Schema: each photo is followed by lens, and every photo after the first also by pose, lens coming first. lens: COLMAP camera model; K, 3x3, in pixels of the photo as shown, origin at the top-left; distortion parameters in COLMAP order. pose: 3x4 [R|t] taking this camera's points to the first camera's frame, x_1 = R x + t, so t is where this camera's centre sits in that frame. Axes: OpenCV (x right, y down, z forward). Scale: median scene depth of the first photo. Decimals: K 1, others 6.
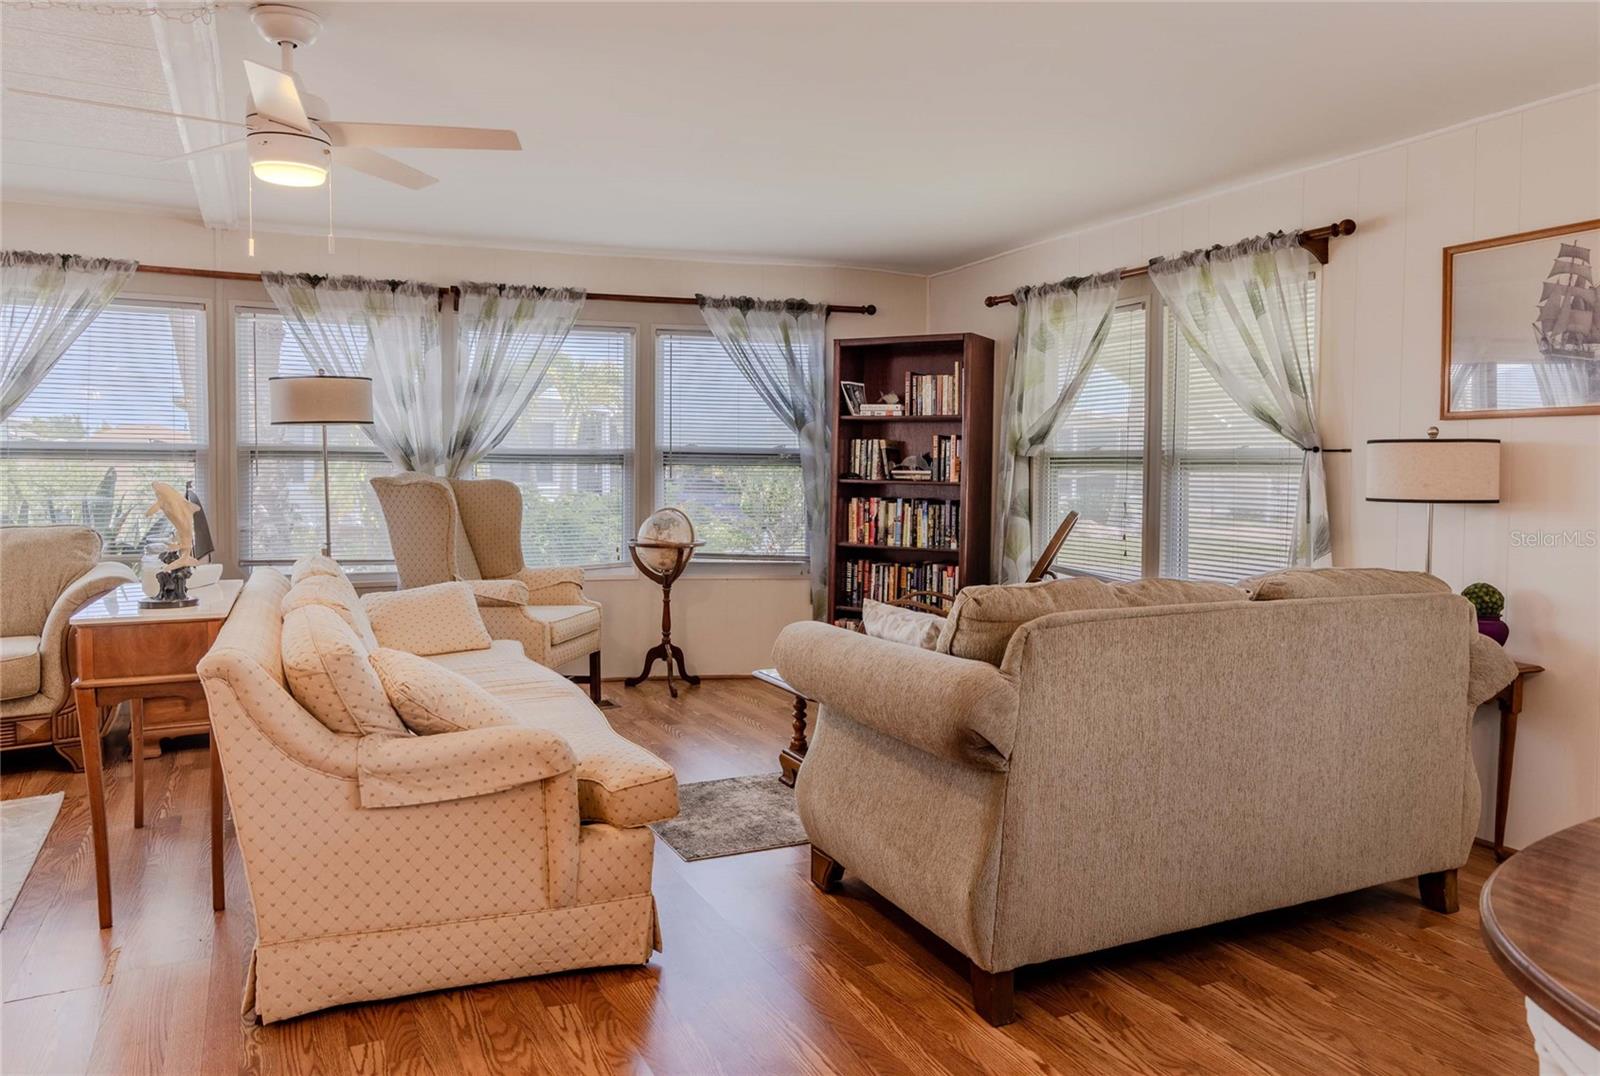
lens RADIAL K [[1104.6, 0, 795.9], [0, 1104.6, 498.9], [0, 0, 1]] dist [-0.005962, 0.000680]
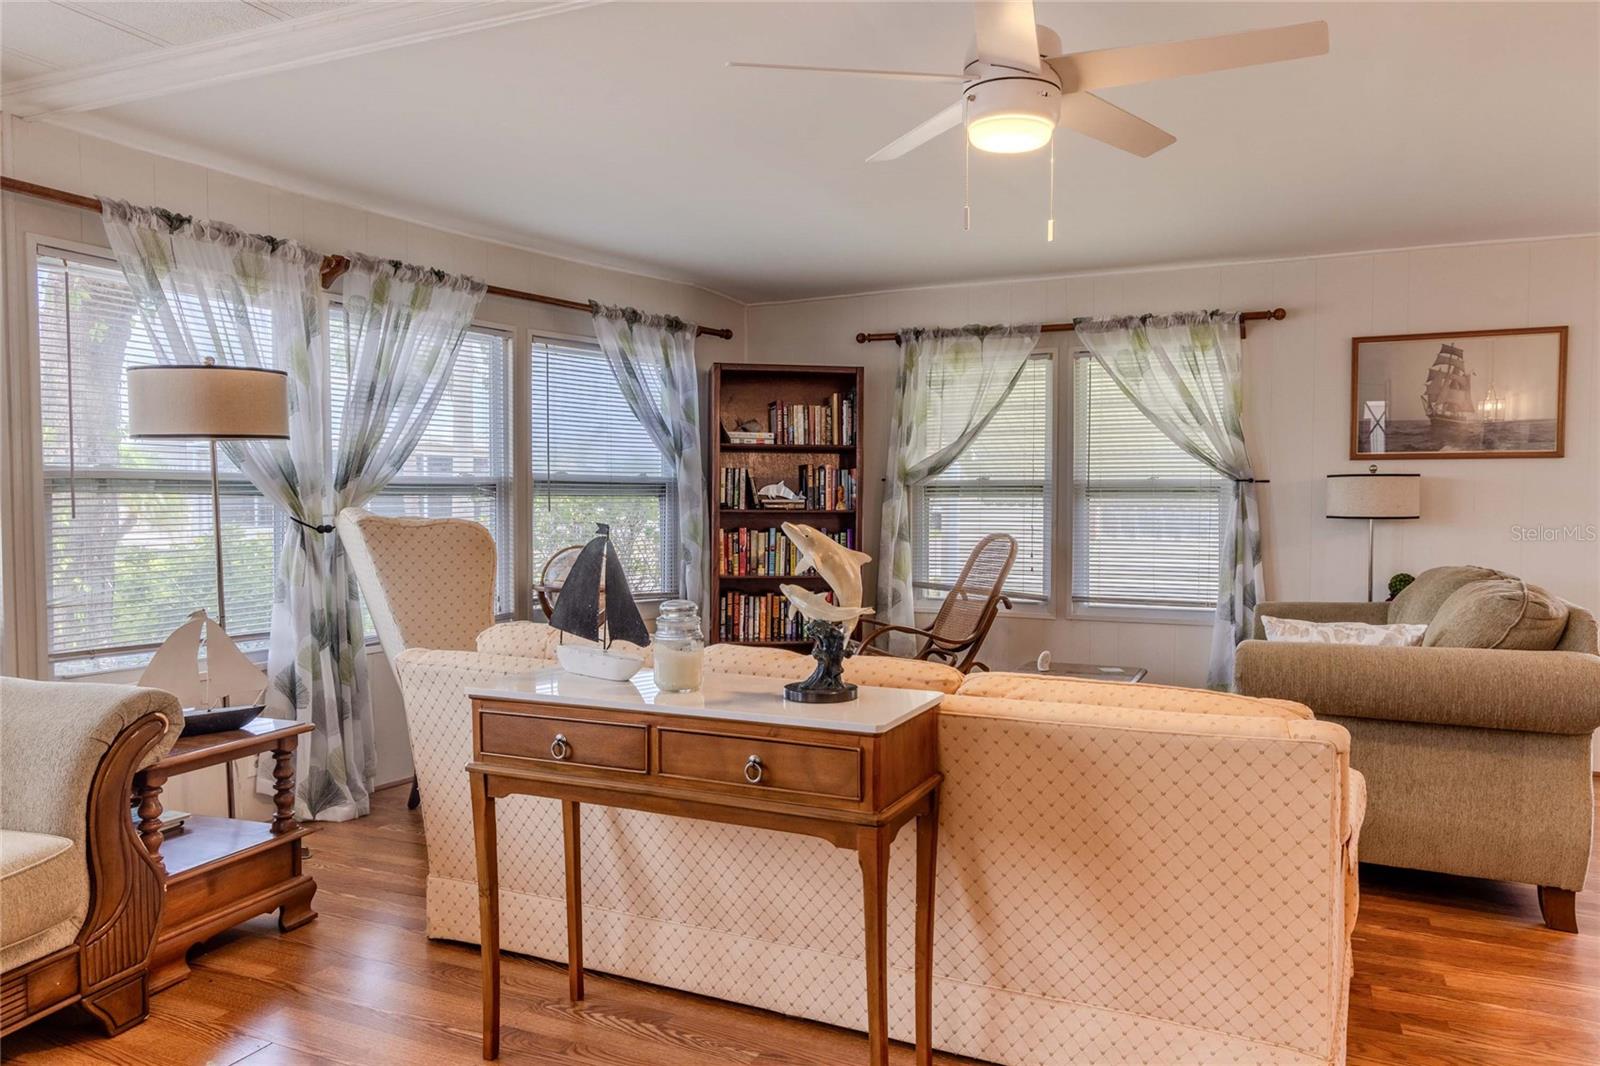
lens RADIAL K [[1082.5, 0, 827.2], [0, 1082.5, 528.2], [0, 0, 1]] dist [0.003663, -0.000612]
pose [[0.765898, -0.028138, 0.642347, -0.532662], [0.025079, 0.999589, 0.013885, -0.013122], [-0.642473, 0.005475, 0.766289, 0.239715]]
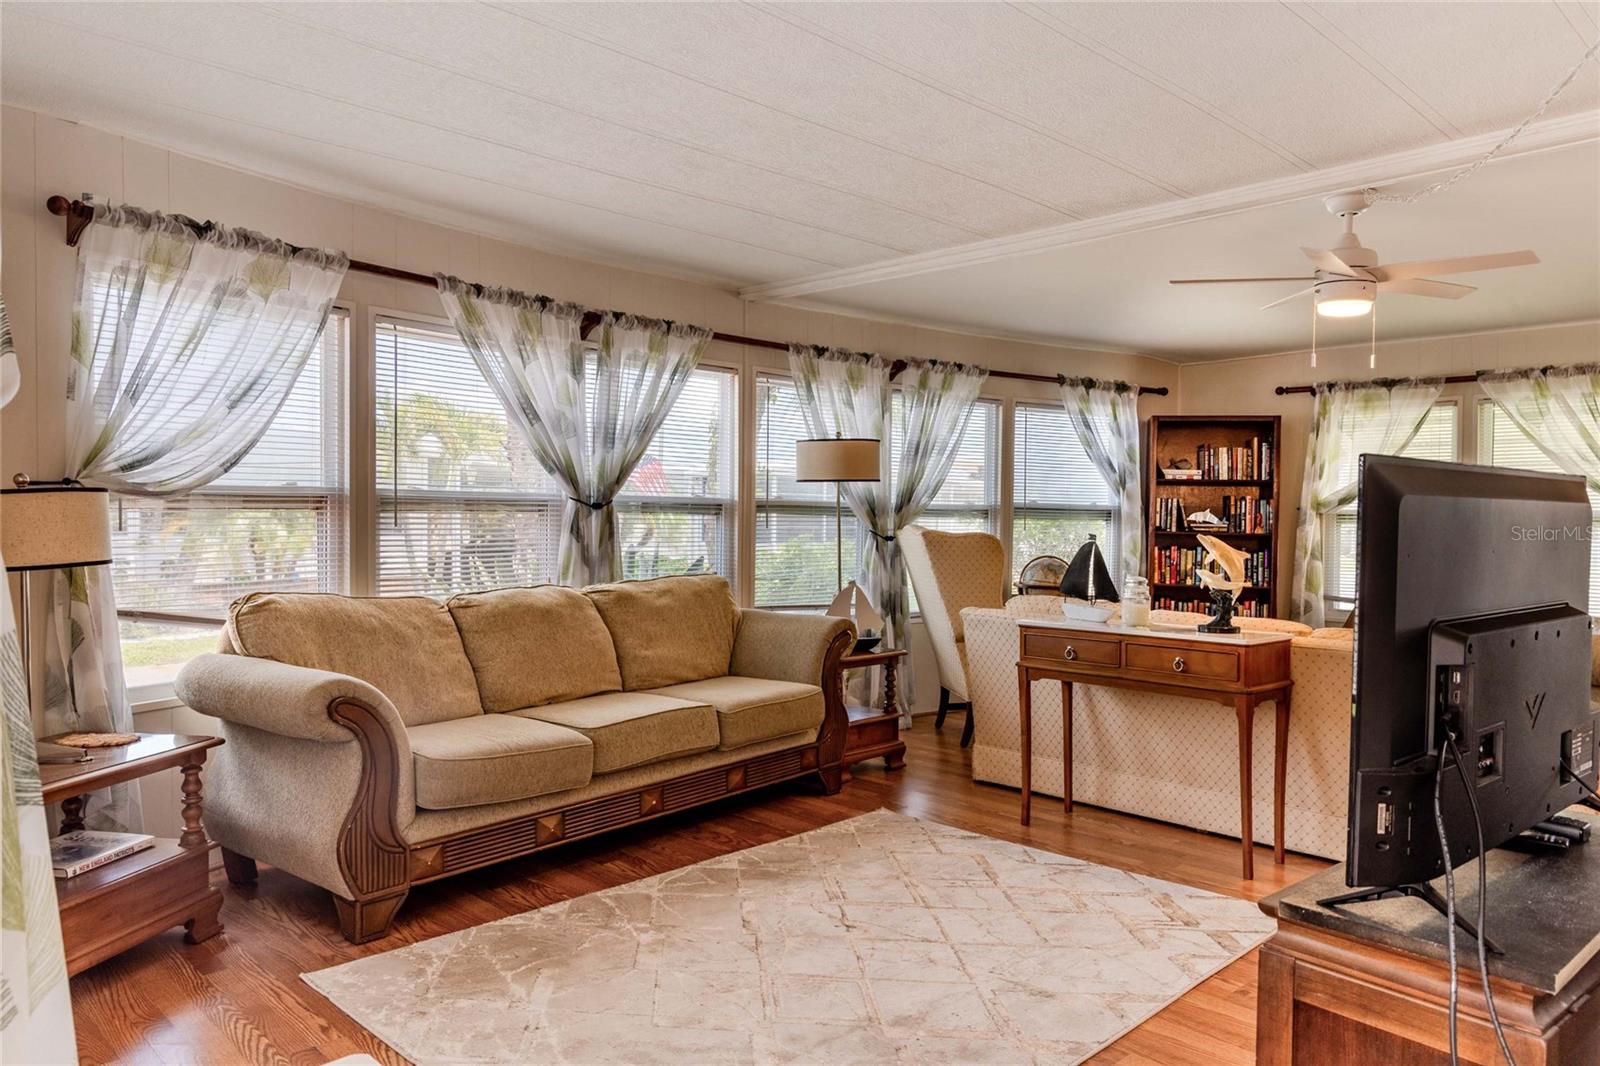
lens RADIAL K [[1119.5, 0, 824.7], [0, 1119.5, 530.0], [0, 0, 1]] dist [0.013992, -0.001502]
pose [[0.949725, -0.000874, 0.313084, -0.744752], [0.005420, 0.999892, -0.013649, -0.004452], [-0.313039, 0.014659, 0.949627, -0.056105]]
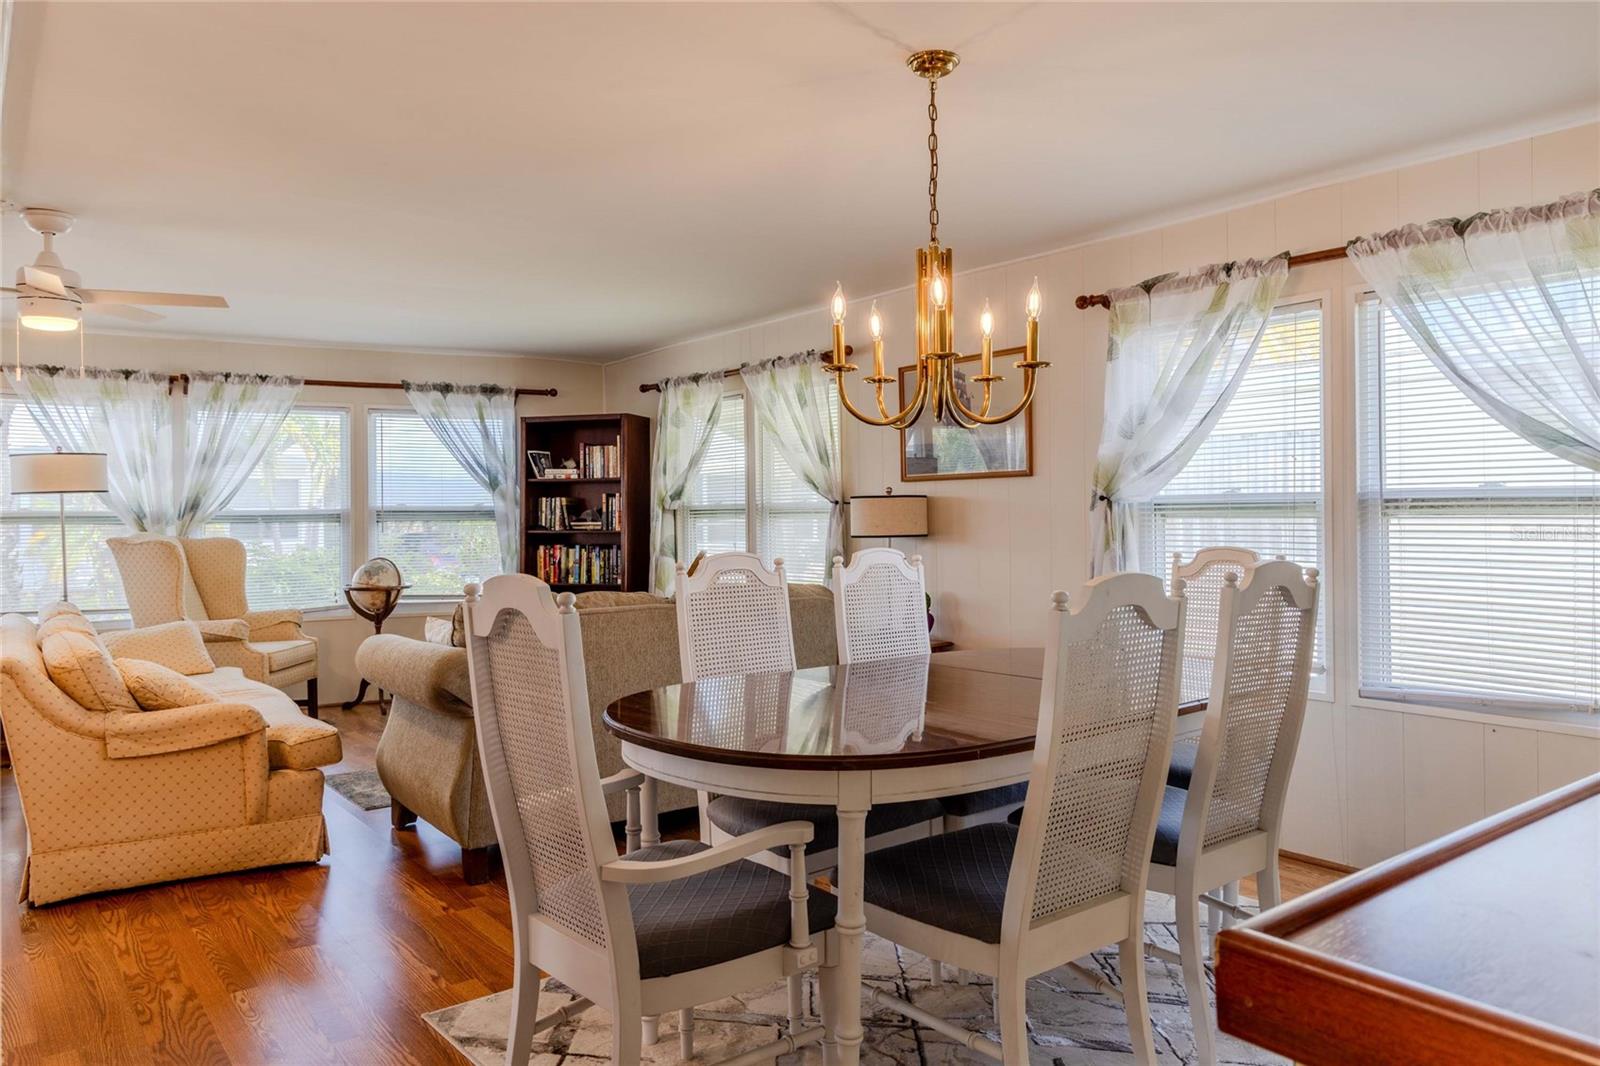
lens RADIAL K [[1103.8, 0, 797.7], [0, 1103.8, 497.9], [0, 0, 1]] dist [-0.001451, -0.000802]
pose [[0.979757, -0.016417, 0.199517, 0.097126], [0.025337, 0.998786, -0.042236, 0.005947], [-0.198581, 0.046436, 0.978984, -0.281284]]
